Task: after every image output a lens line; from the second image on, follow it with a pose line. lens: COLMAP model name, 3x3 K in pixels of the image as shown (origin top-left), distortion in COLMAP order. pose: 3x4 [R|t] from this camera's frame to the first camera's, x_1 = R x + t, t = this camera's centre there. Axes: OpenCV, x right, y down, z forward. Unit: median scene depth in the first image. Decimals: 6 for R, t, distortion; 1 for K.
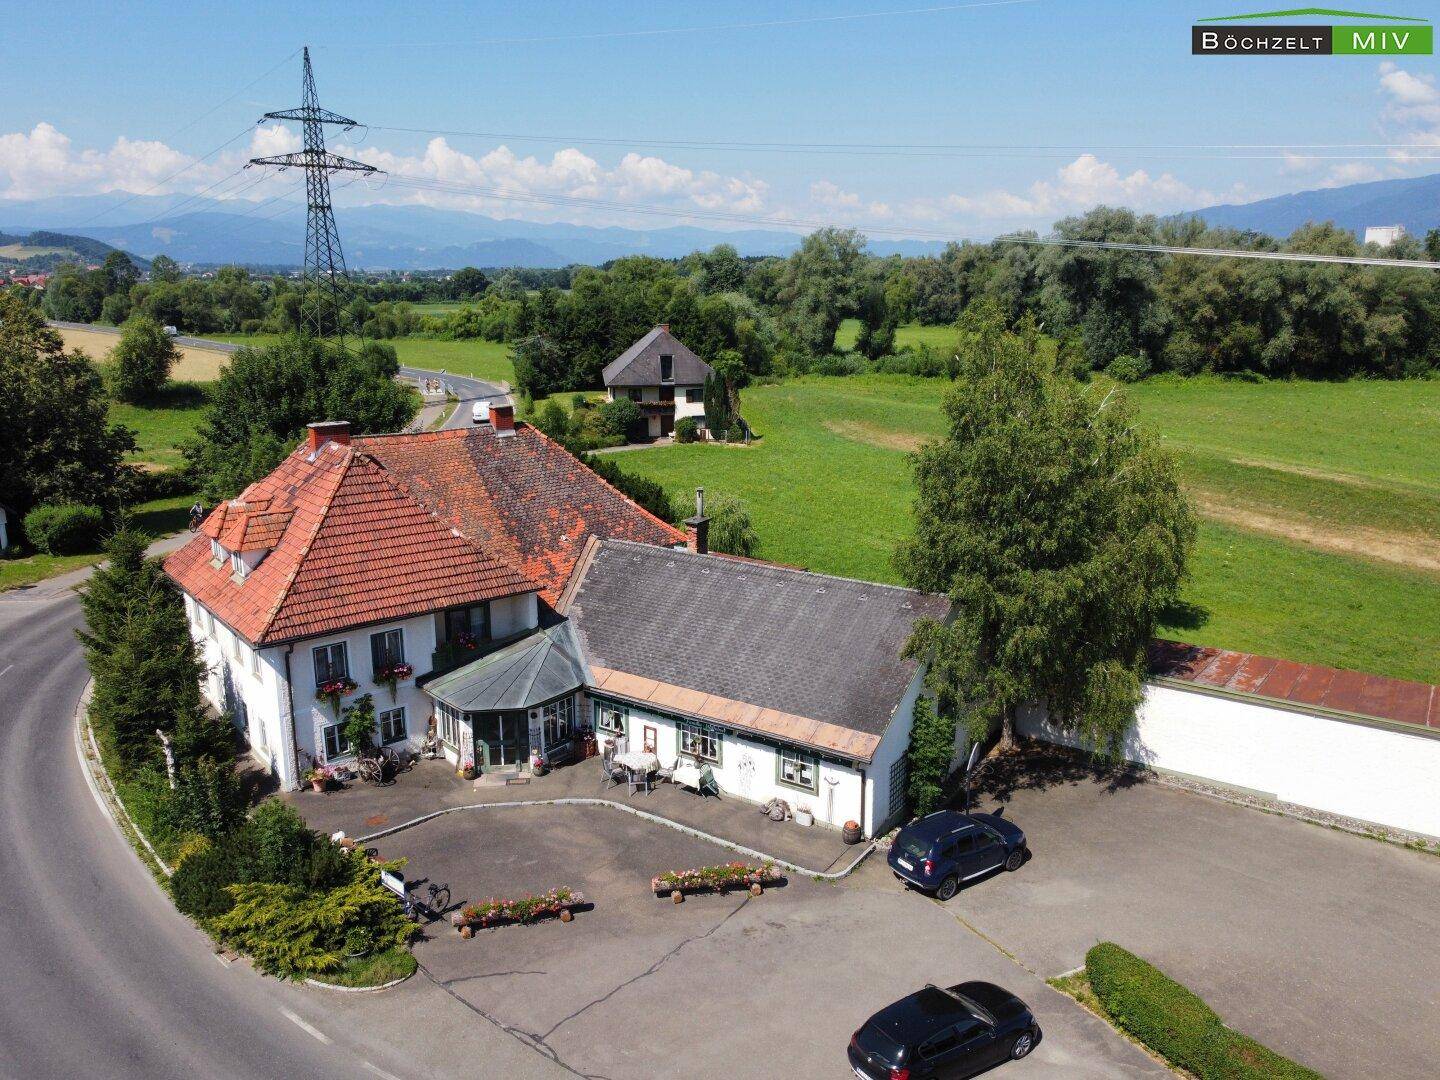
lens RADIAL K [[1093.9, 0, 711.7], [0, 1093.9, 538.8], [0, 0, 1]] dist [0.017534, -0.022959]
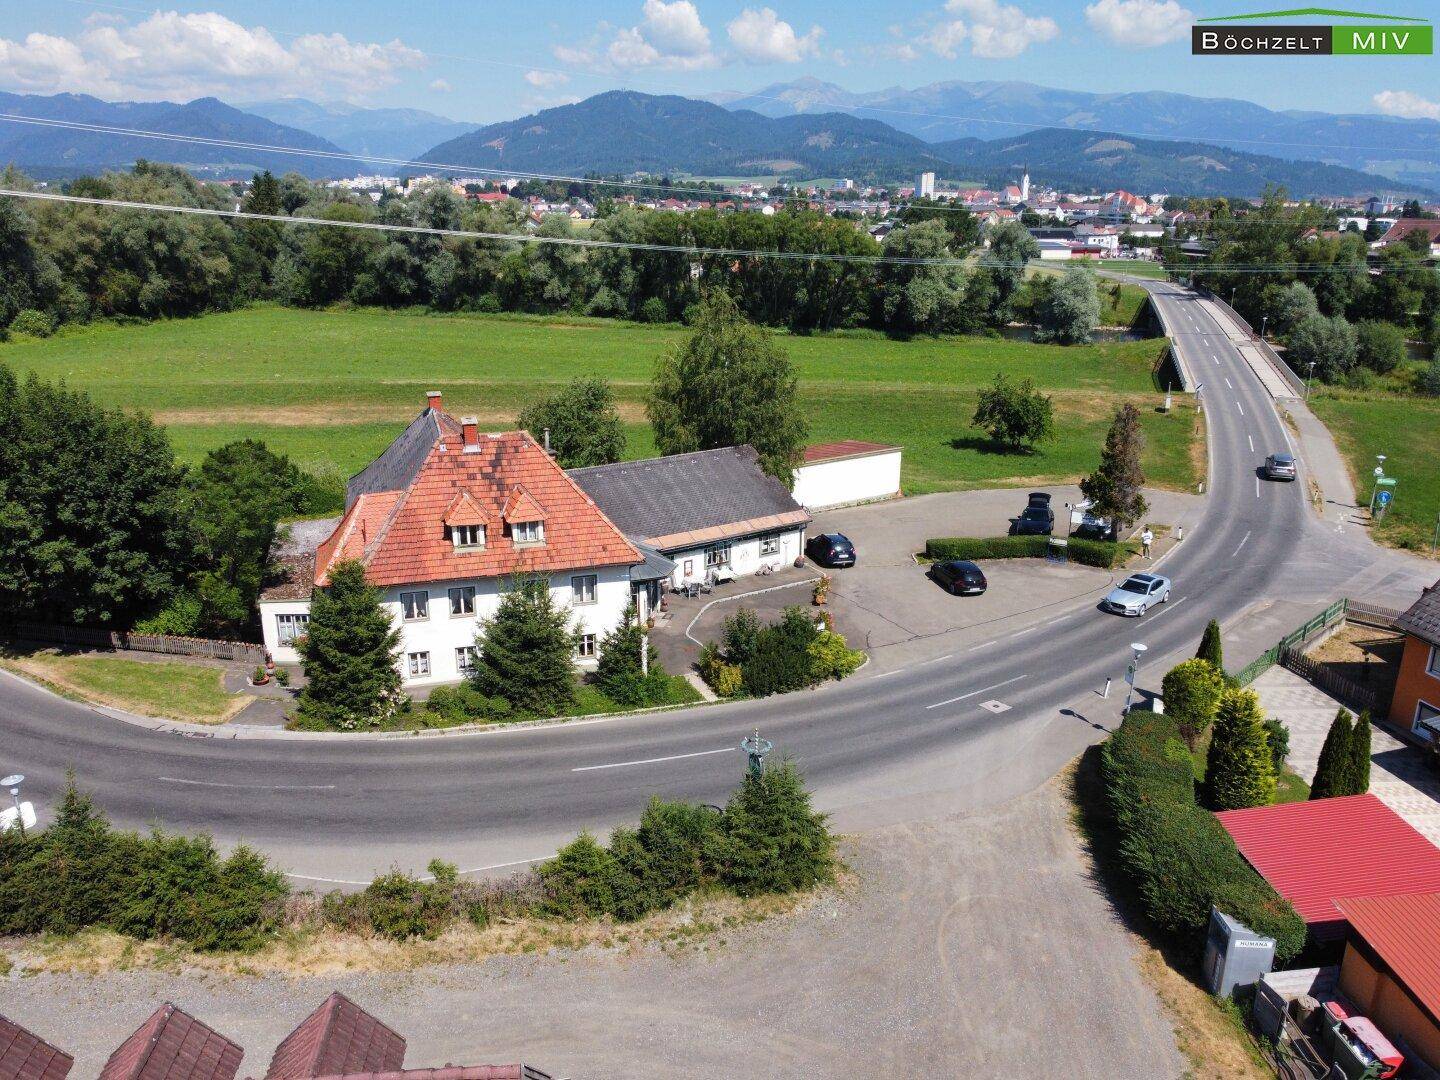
lens RADIAL K [[1093.9, 0, 711.7], [0, 1093.9, 538.8], [0, 0, 1]] dist [0.017534, -0.022959]
pose [[0.366325, -0.268933, 0.890775, -1.433570], [0.210531, 0.956451, 0.202182, -0.175751], [-0.906357, 0.113471, 0.406991, 0.283311]]
